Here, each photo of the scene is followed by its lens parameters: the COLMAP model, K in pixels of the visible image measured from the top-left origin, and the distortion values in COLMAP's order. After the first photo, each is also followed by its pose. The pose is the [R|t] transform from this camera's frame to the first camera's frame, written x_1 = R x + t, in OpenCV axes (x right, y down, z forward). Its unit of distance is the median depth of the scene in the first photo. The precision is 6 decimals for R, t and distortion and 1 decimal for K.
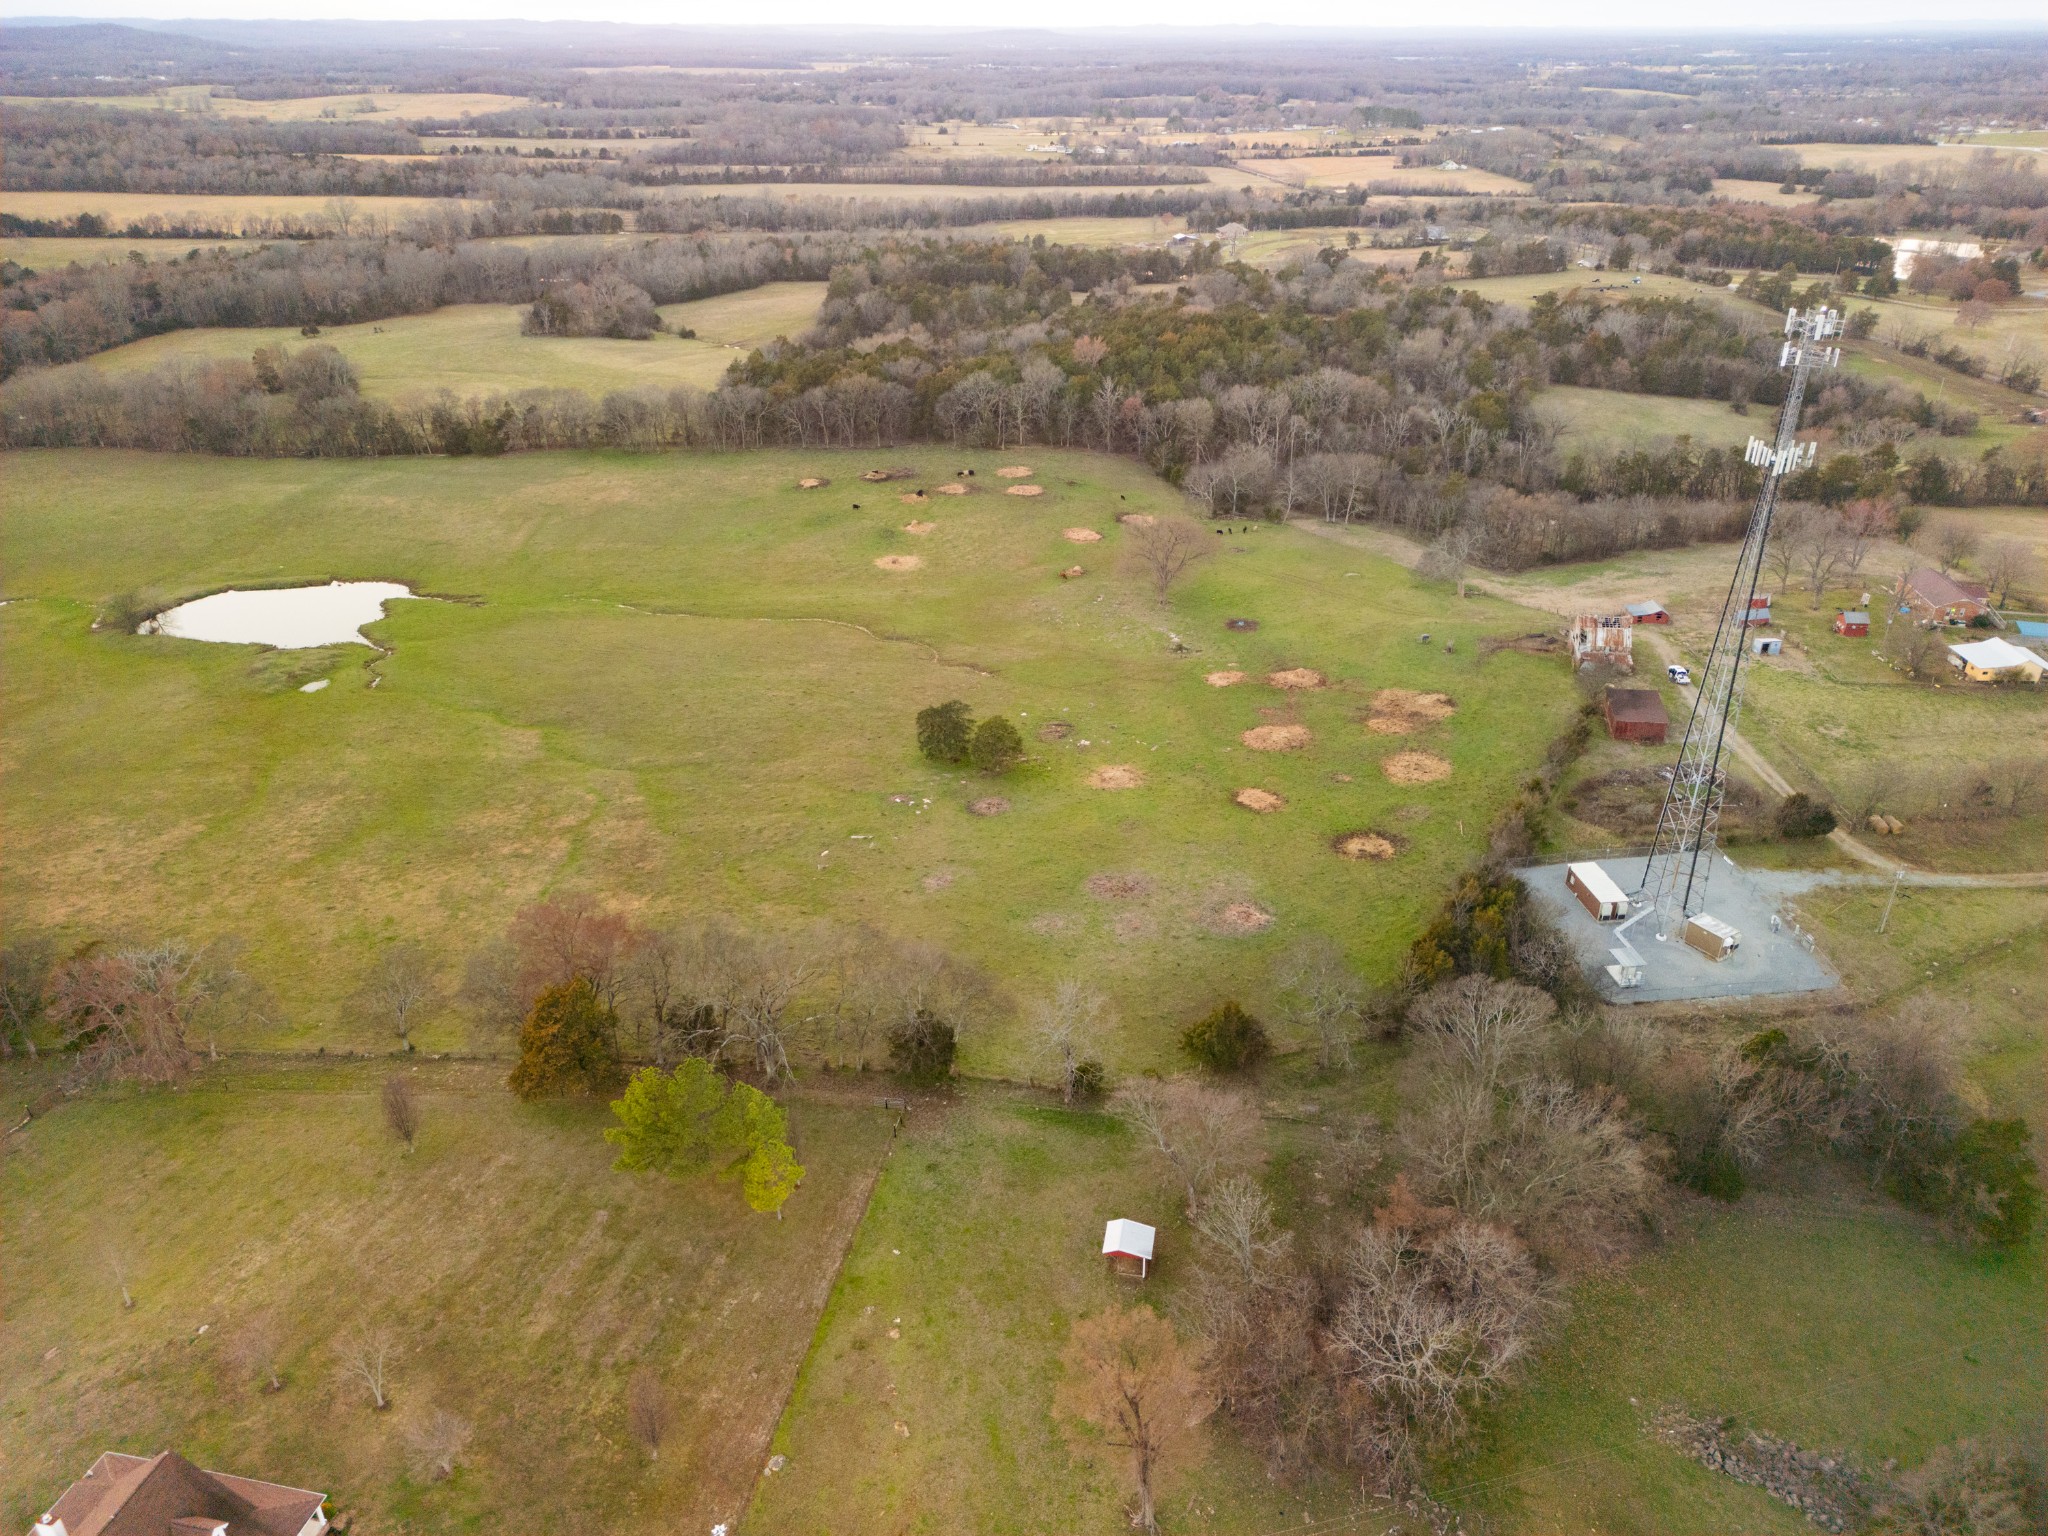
lens RADIAL K [[1515.4, 0, 1024.0], [0, 1515.4, 768.0], [0, 0, 1]] dist [0.075280, -0.054781]
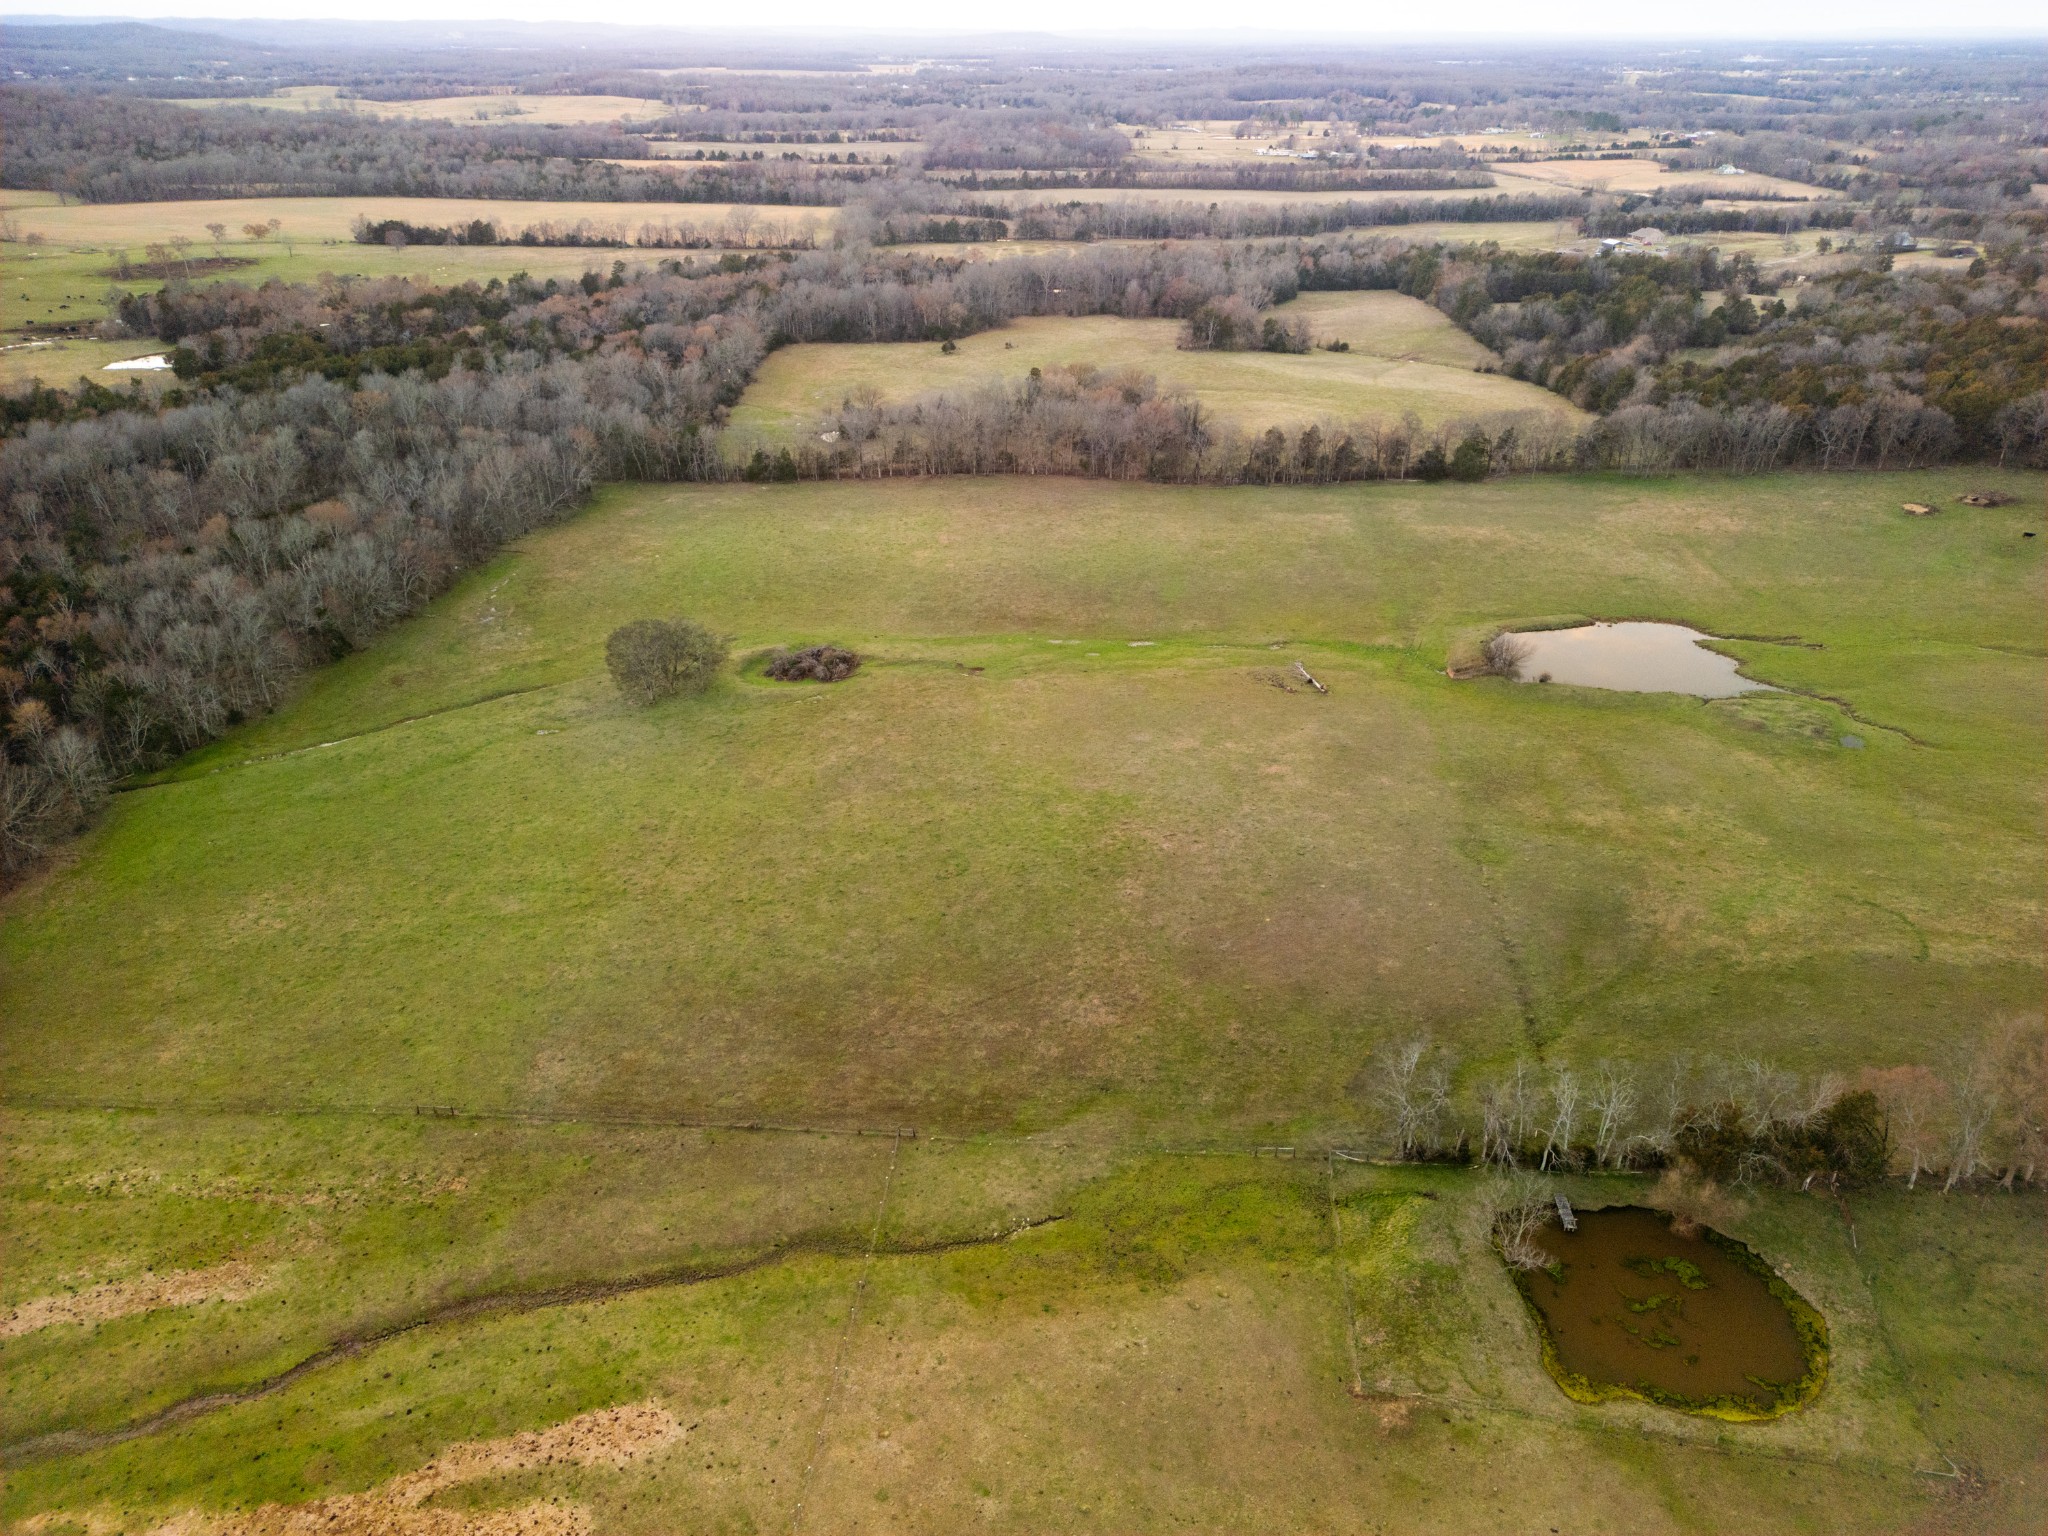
lens RADIAL K [[1515.4, 0, 1024.0], [0, 1515.4, 768.0], [0, 0, 1]] dist [0.075280, -0.054781]
pose [[0.999989, 0.004730, 0.000364, -0.190219], [-0.004730, 0.999988, -0.001444, -0.007070], [-0.000371, 0.001443, 0.999999, 0.015887]]
